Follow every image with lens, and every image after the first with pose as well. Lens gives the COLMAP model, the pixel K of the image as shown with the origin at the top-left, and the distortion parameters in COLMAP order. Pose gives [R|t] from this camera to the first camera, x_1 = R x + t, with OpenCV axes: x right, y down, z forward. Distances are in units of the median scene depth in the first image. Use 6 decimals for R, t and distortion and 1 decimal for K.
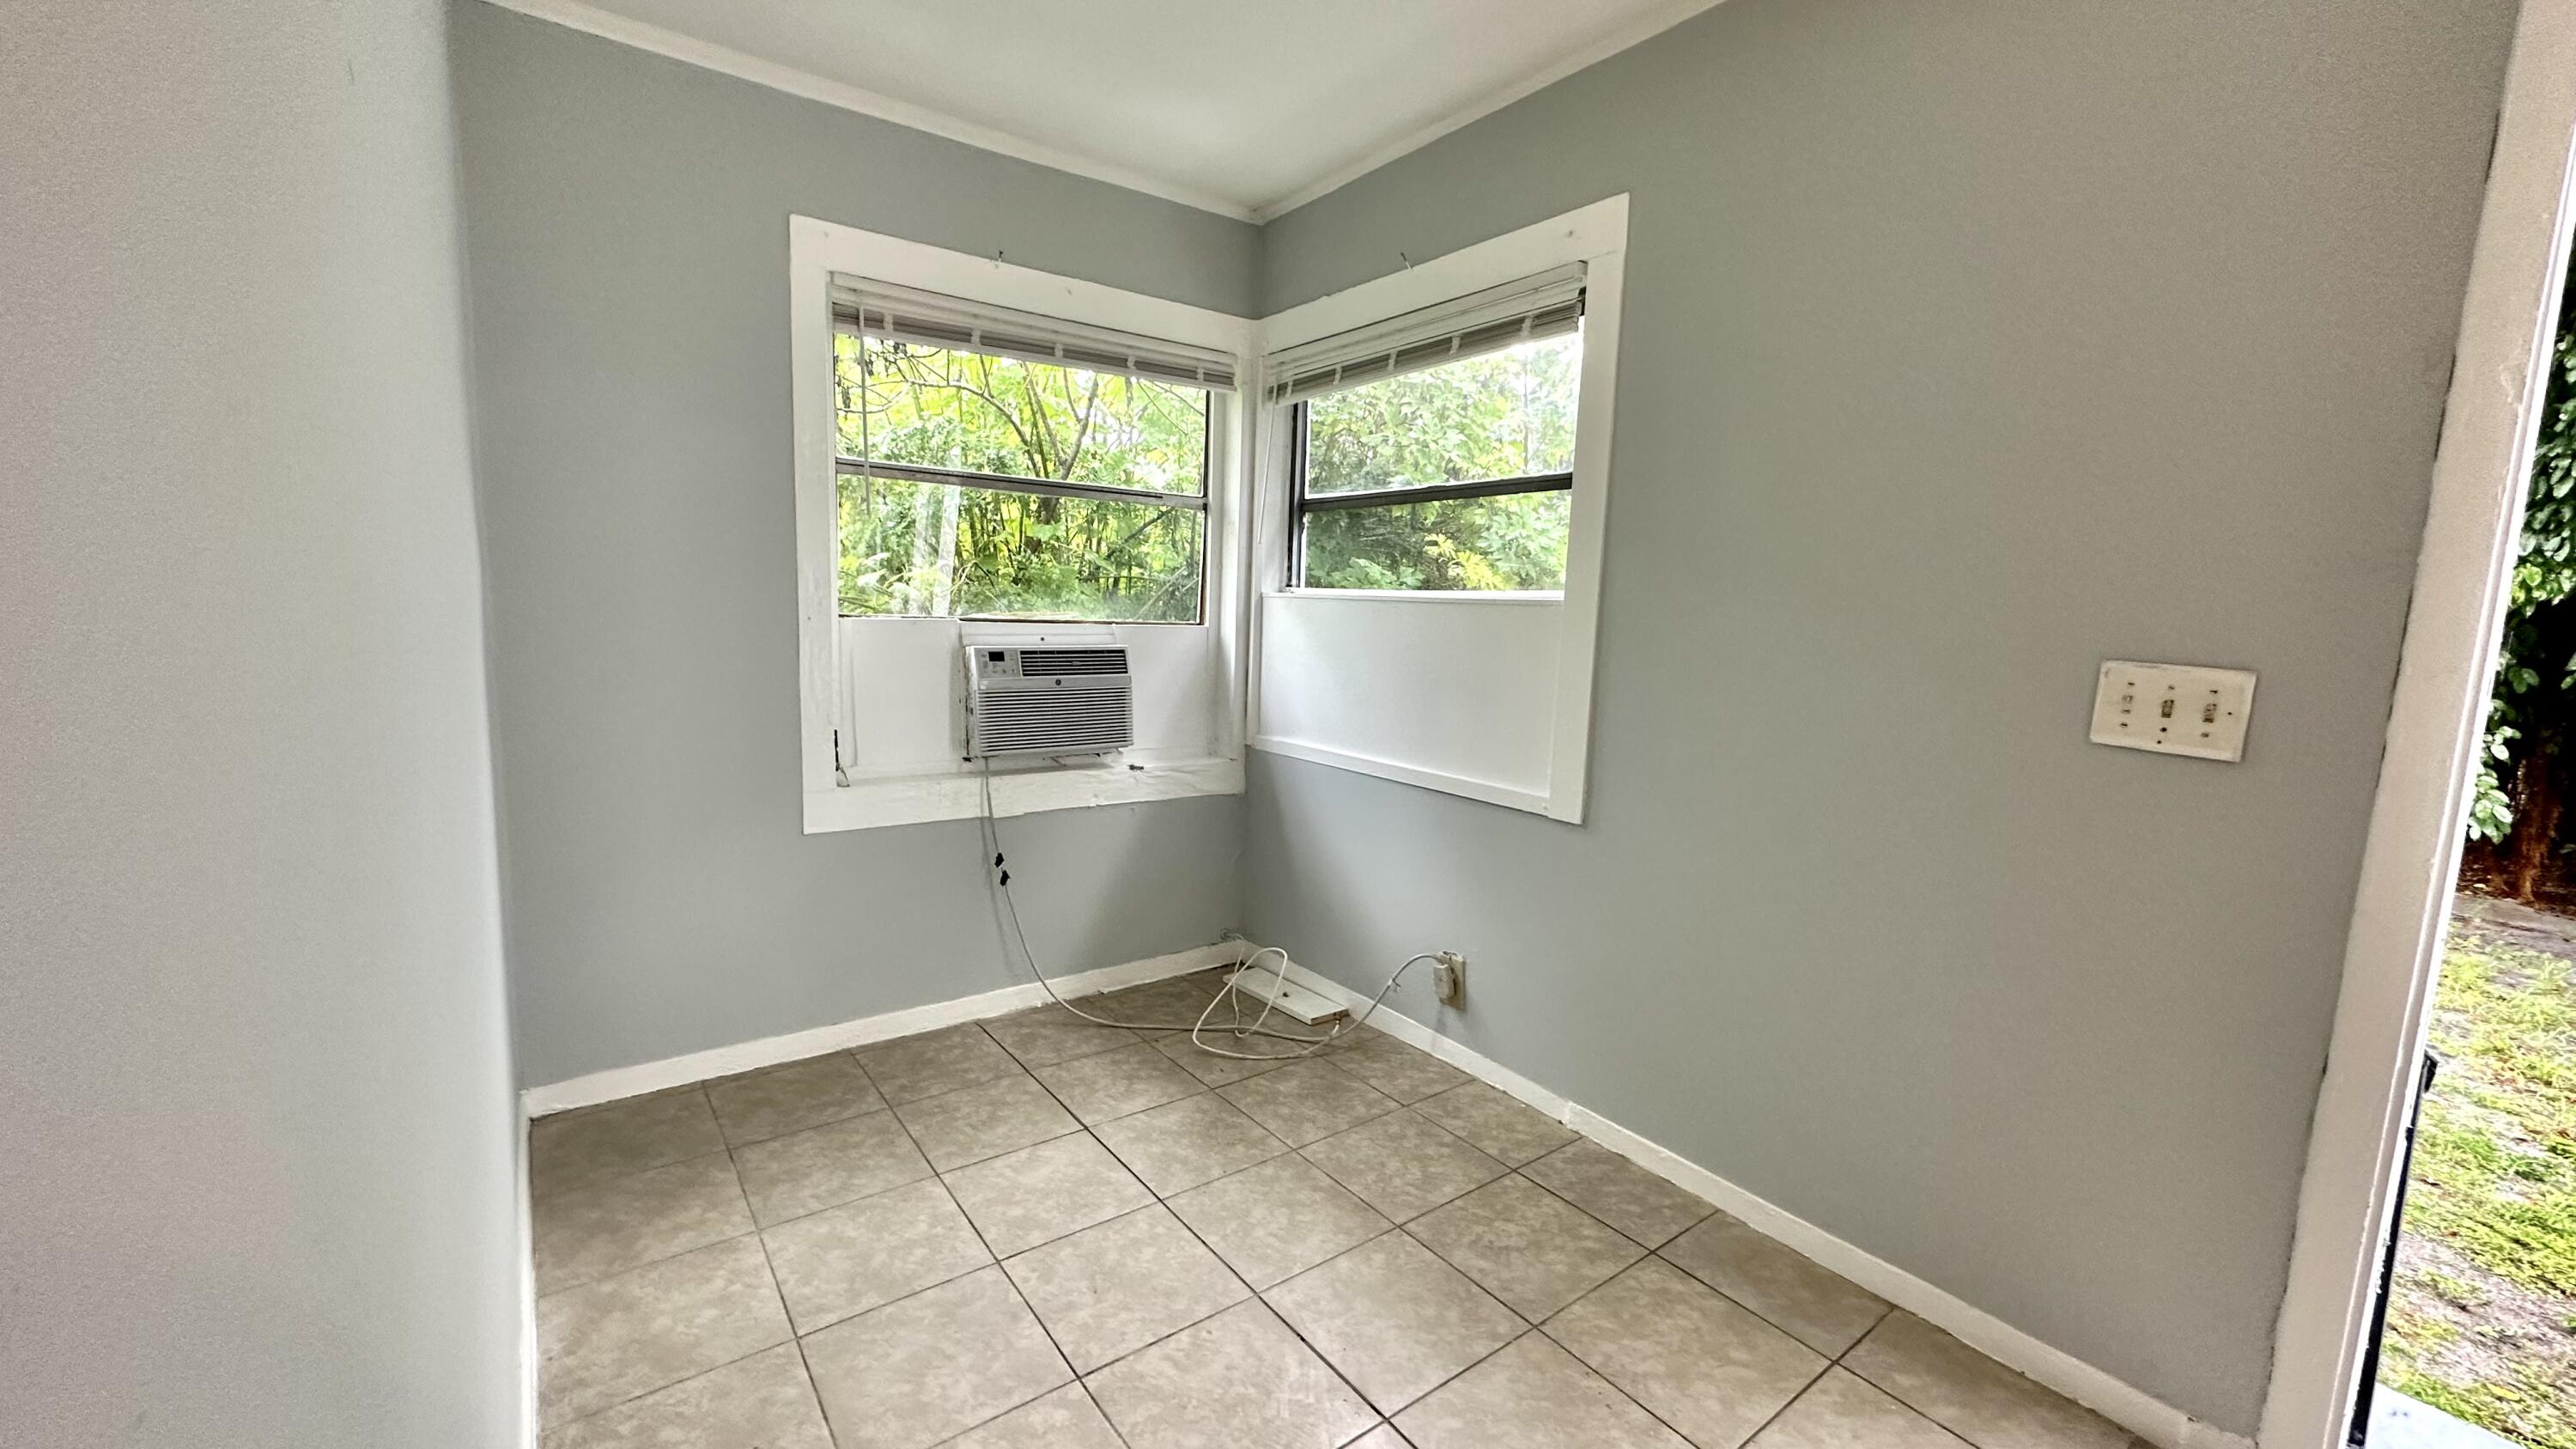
lens RADIAL K [[1027.7, 0, 1289.3], [0, 1027.7, 724.8], [0, 0, 1]] dist [0.000823, -0.000153]
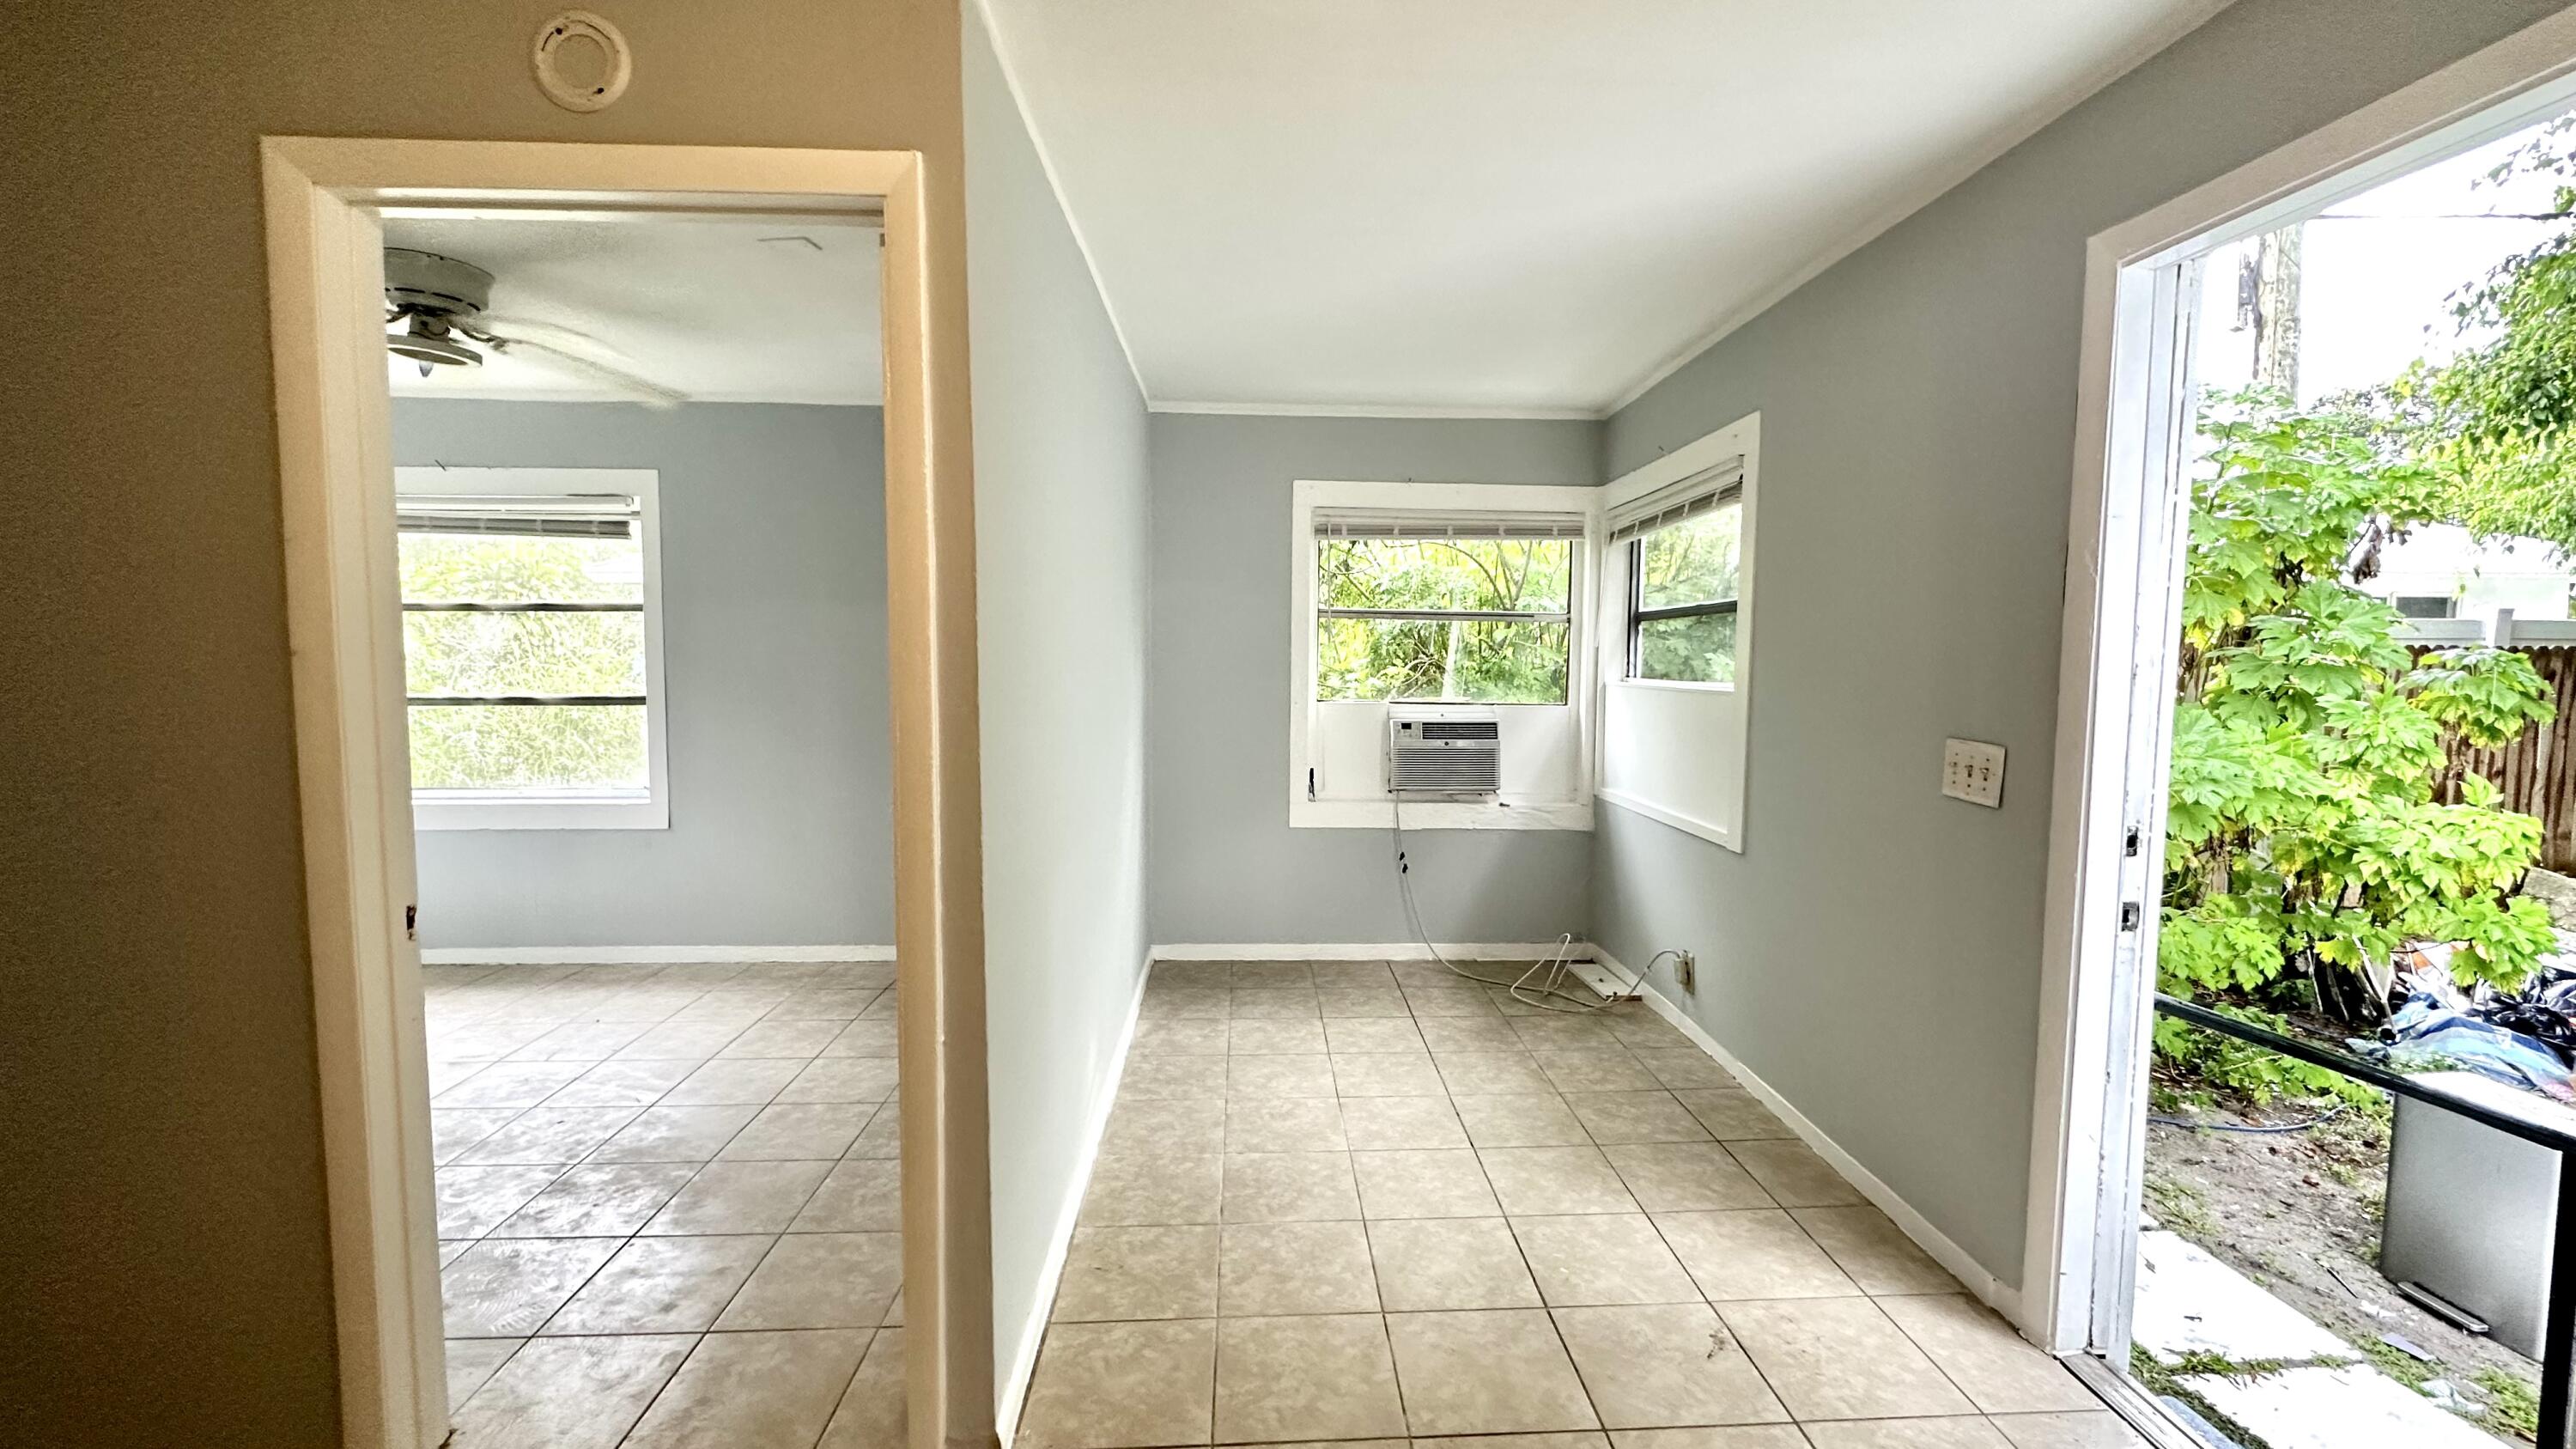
lens RADIAL K [[1027.7, 0, 1296.2], [0, 1027.7, 727.7], [0, 0, 1]] dist [0.000823, -0.000153]
pose [[0.829703, 0.014459, -0.558018, 0.447653], [-0.051107, 0.997433, -0.050145, 0.023077], [0.555861, 0.070124, 0.828312, -0.390183]]
